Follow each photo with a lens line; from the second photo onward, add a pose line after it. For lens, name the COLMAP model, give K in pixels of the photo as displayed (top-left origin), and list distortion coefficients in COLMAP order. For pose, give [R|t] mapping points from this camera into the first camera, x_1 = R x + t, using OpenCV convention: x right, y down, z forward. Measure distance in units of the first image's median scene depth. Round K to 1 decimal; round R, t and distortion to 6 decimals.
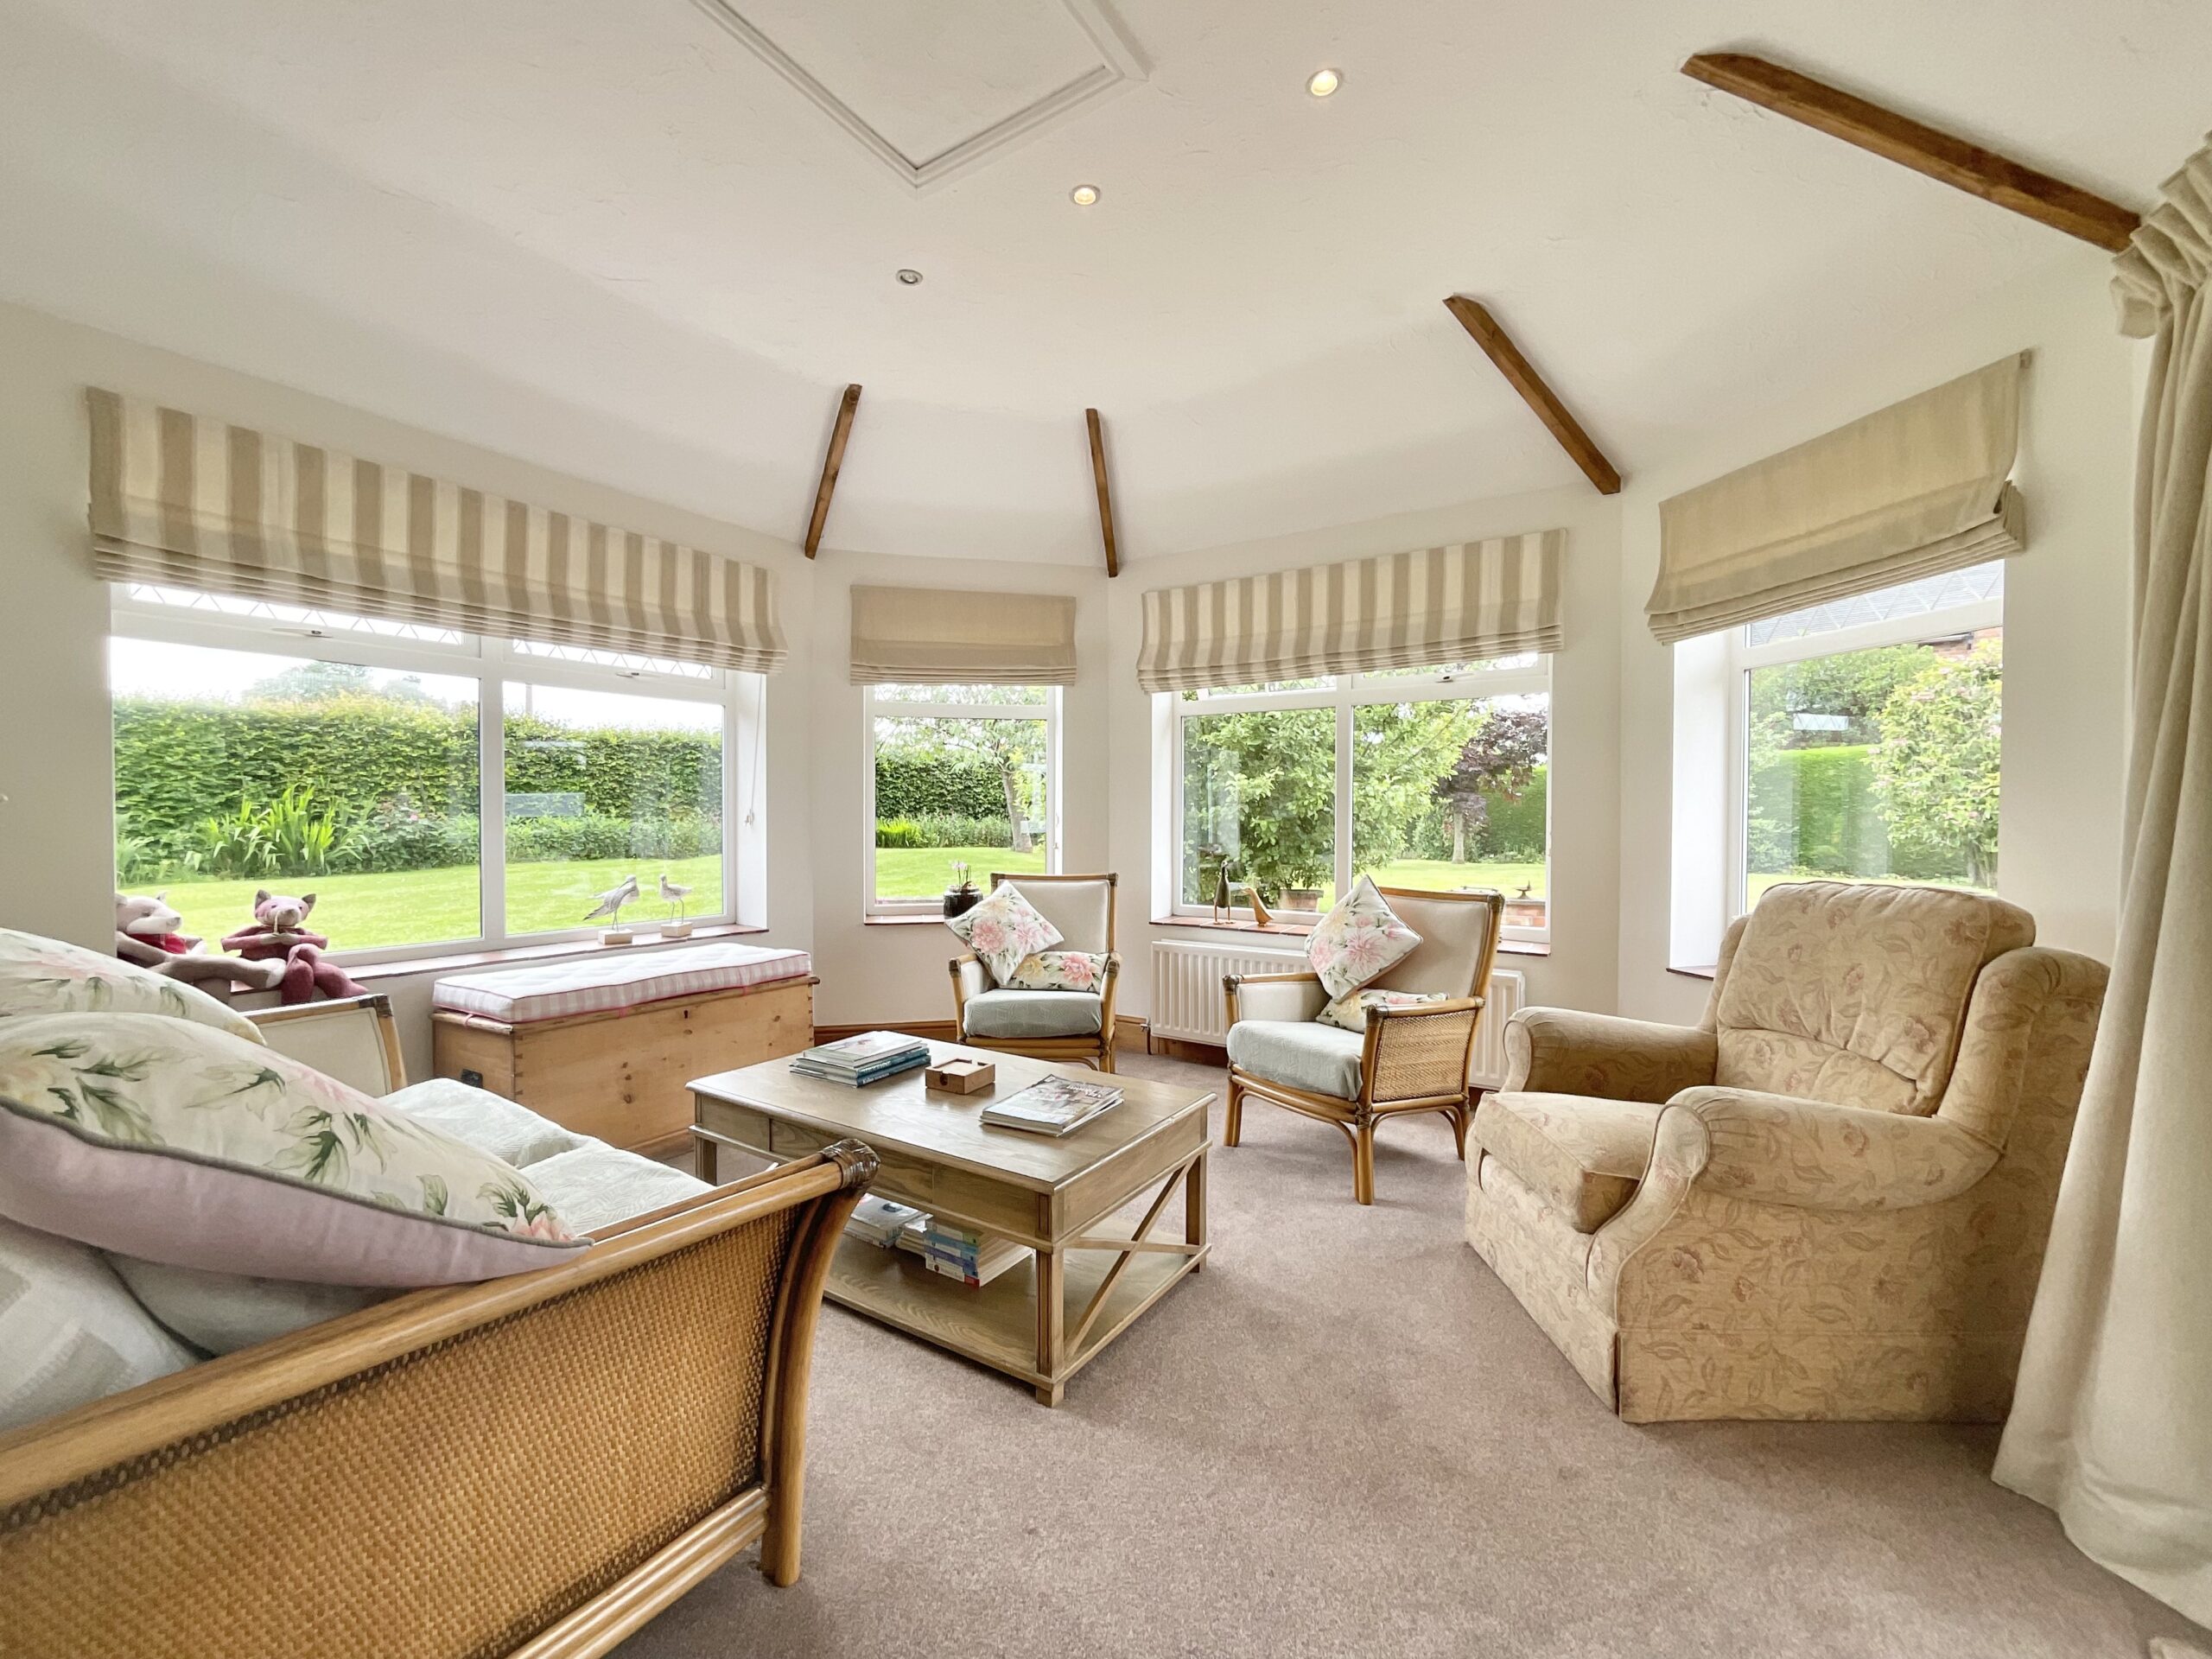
lens RADIAL K [[903.2, 0, 1109.4], [0, 903.2, 824.5], [0, 0, 1]] dist [-0.001934, 0.001706]
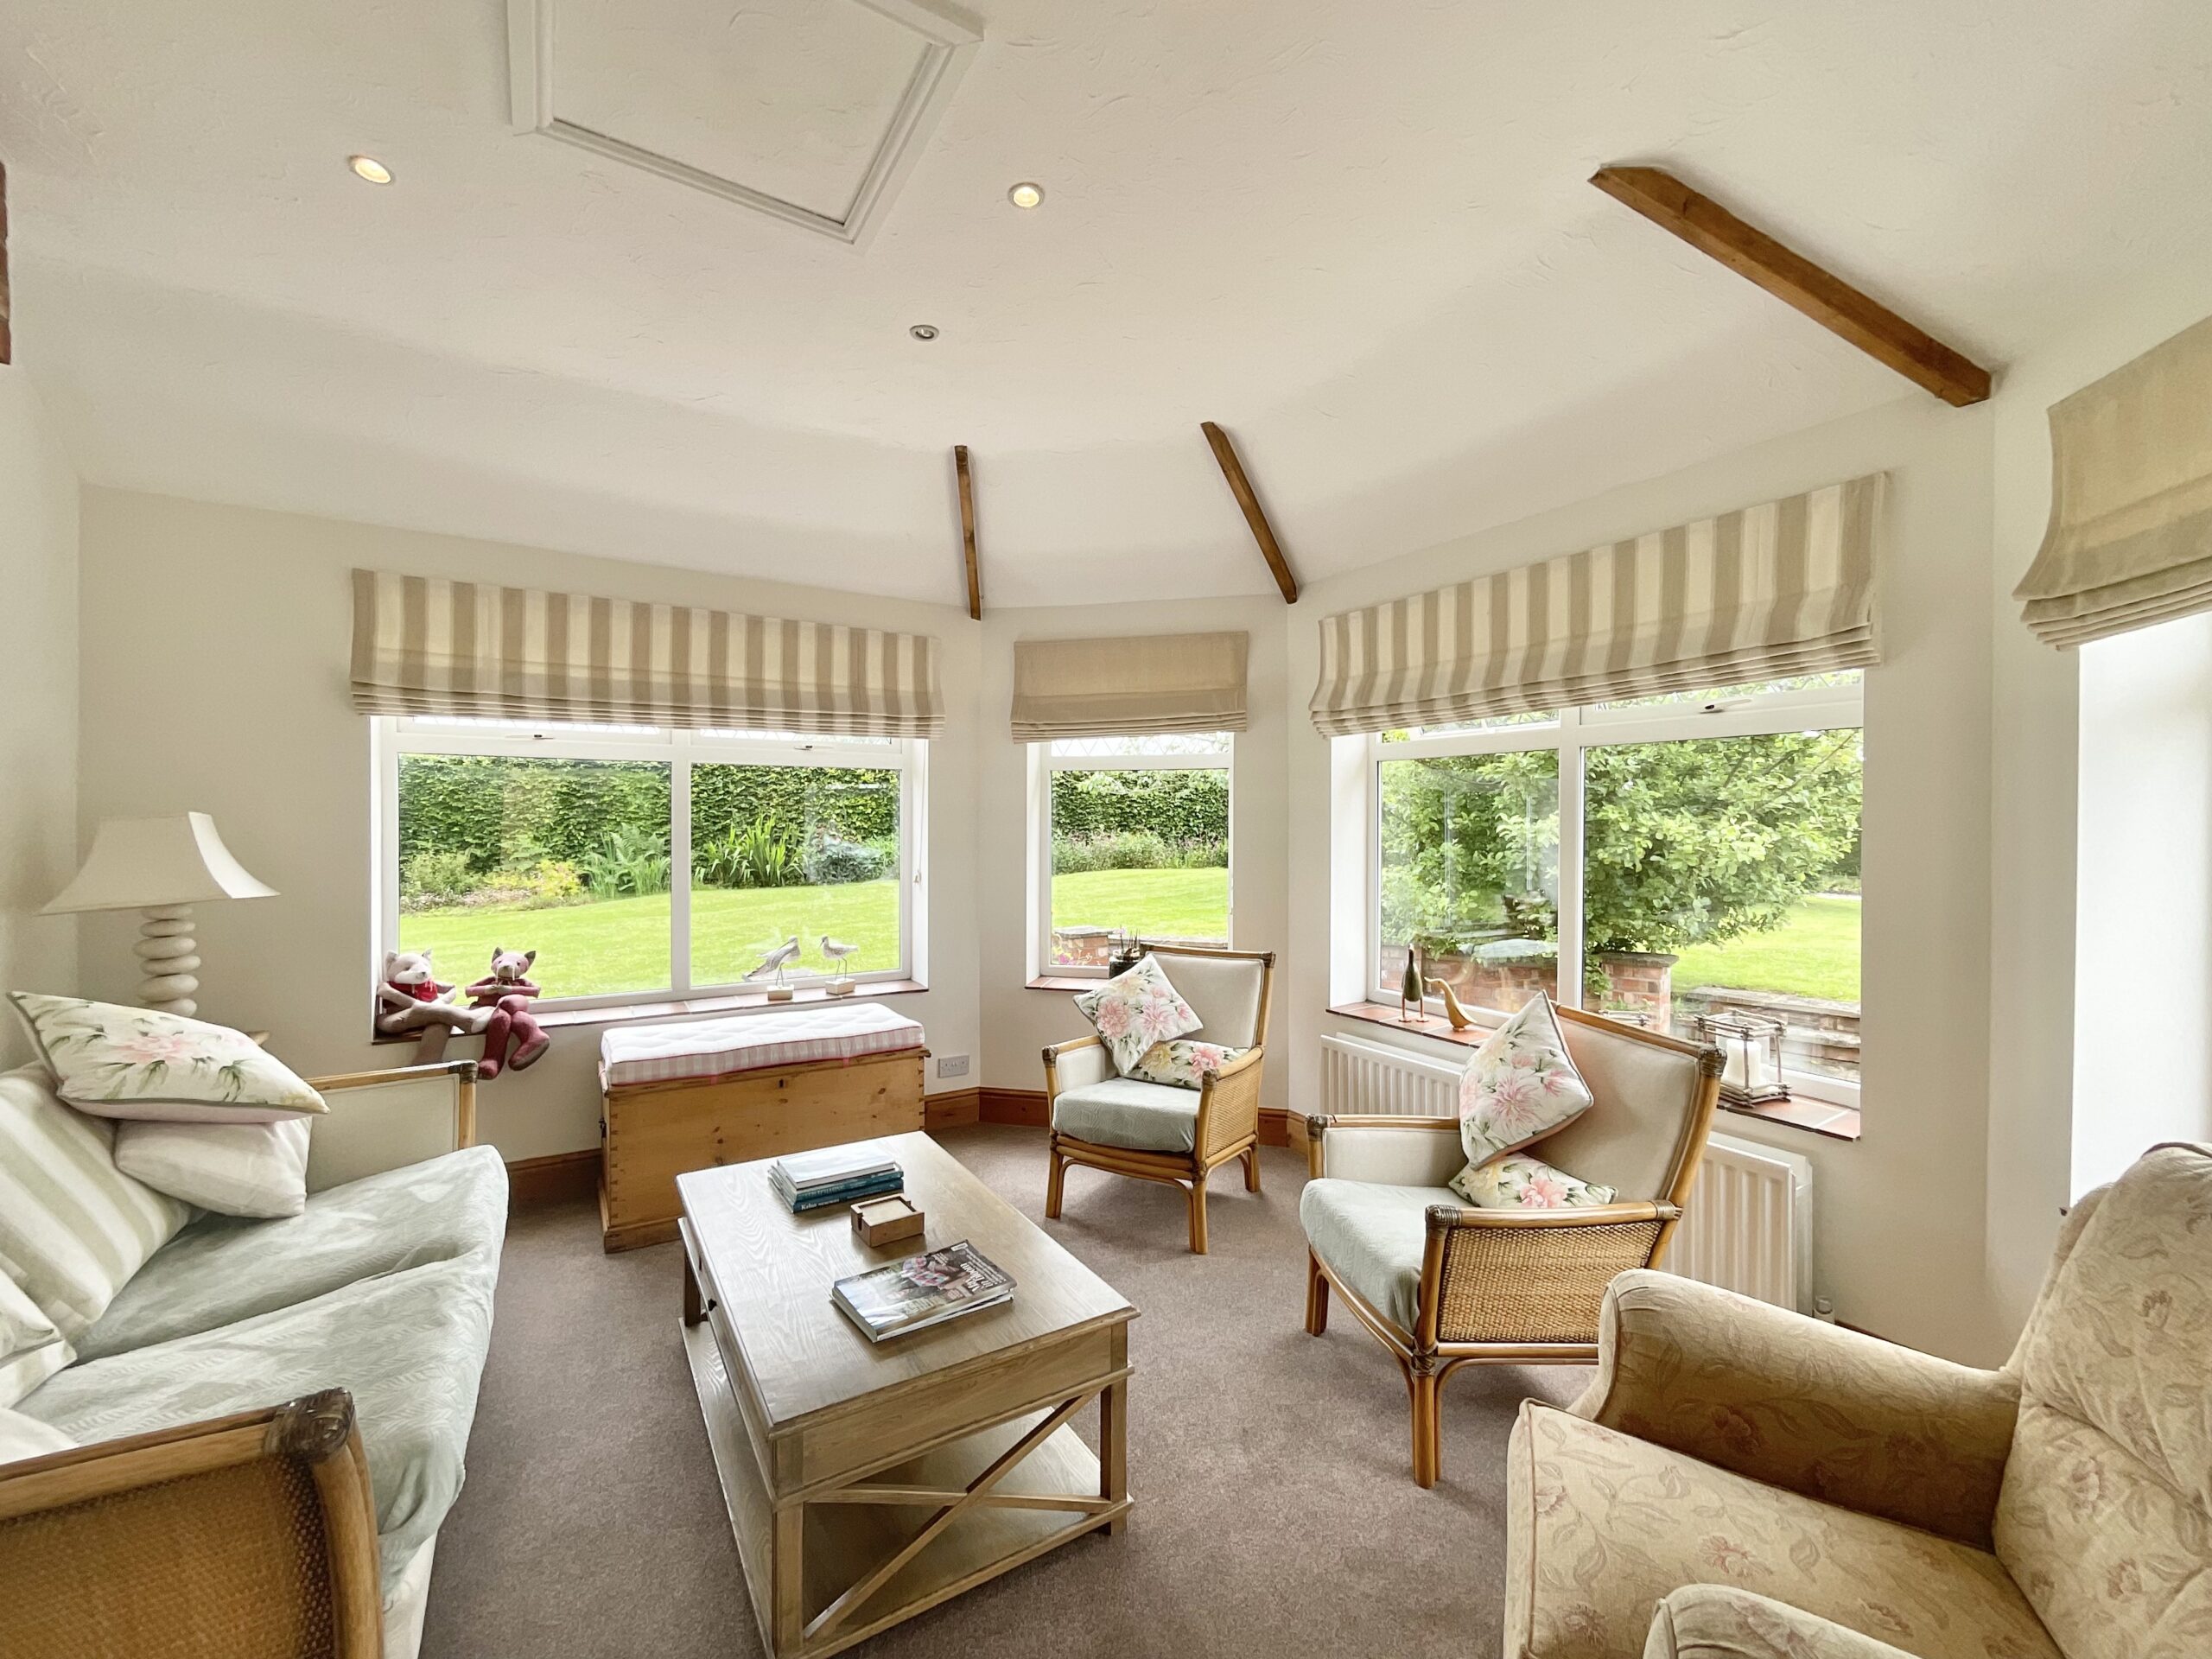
lens RADIAL K [[903.2, 0, 1113.8], [0, 903.2, 826.0], [0, 0, 1]] dist [-0.001934, 0.001706]
pose [[0.903983, 0.001124, -0.427567, 0.290718], [-0.003826, 0.999978, -0.005462, -0.074483], [0.427551, 0.006574, 0.903967, 0.197517]]
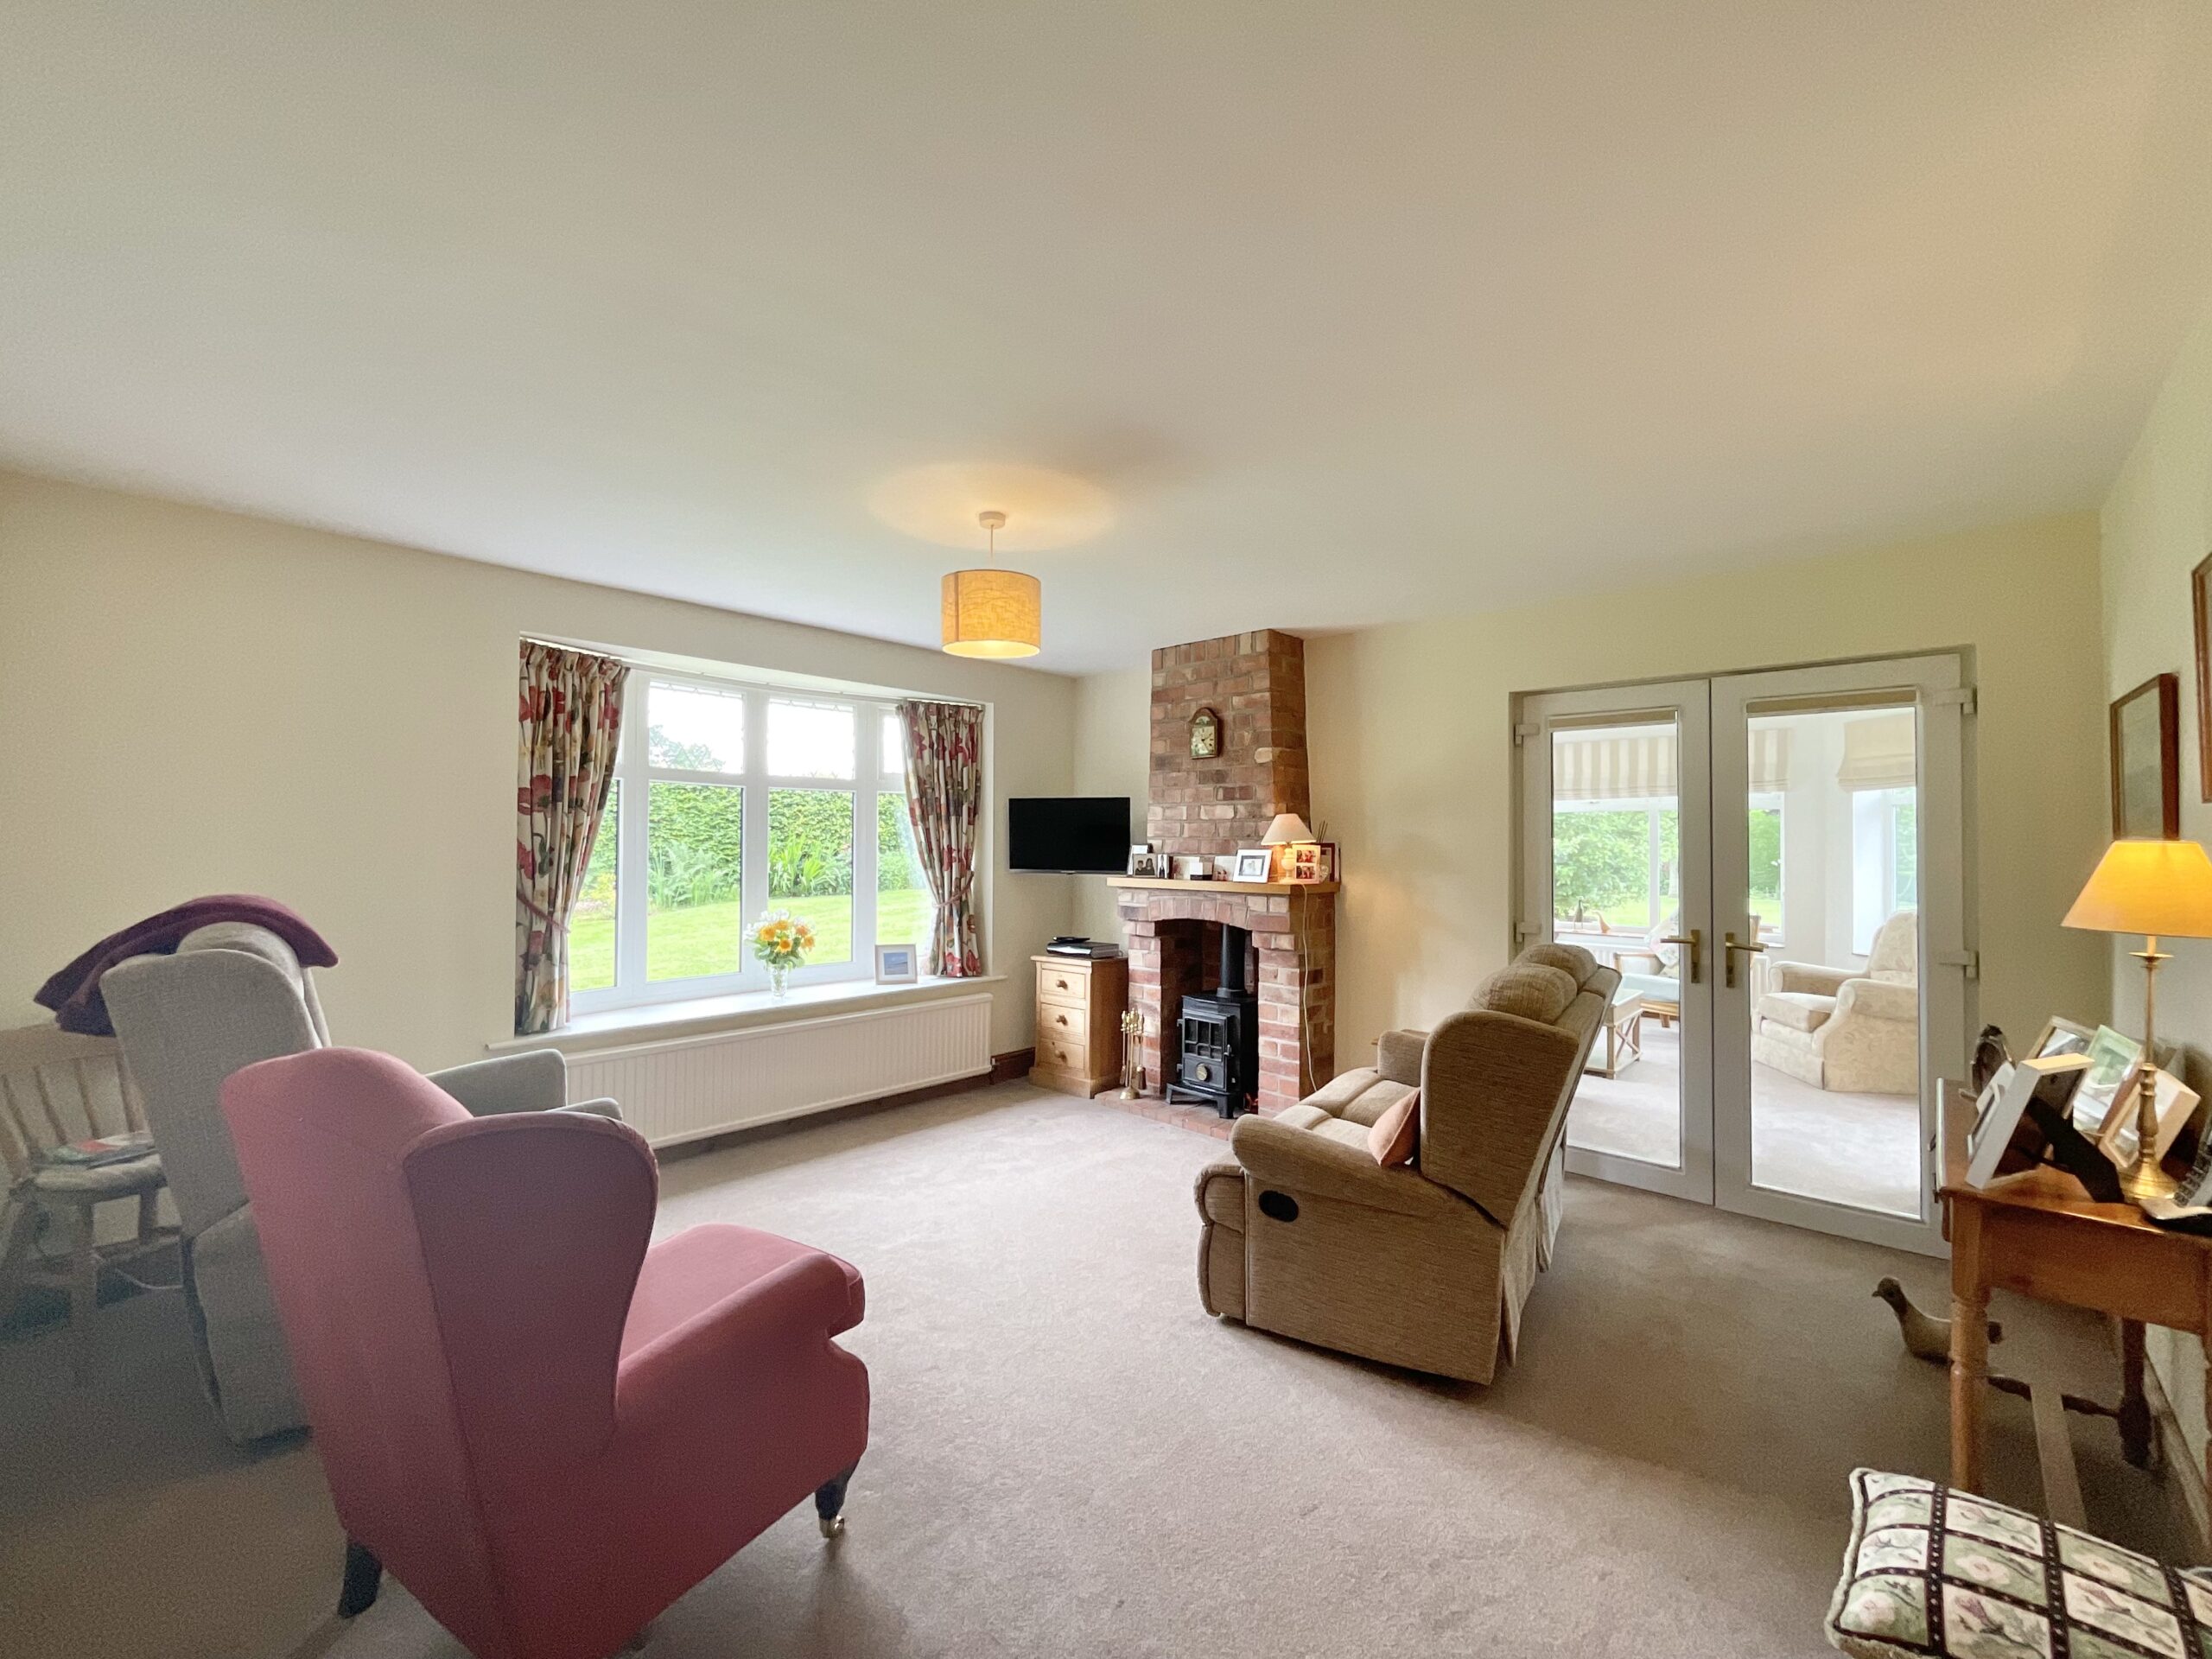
lens RADIAL K [[903.2, 0, 1107.3], [0, 903.2, 828.5], [0, 0, 1]] dist [-0.001934, 0.001706]
pose [[0.986244, -0.000736, -0.165292, -0.581676], [-0.003579, 0.999661, -0.025804, -0.050367], [0.165255, 0.026041, 0.985907, -1.071613]]
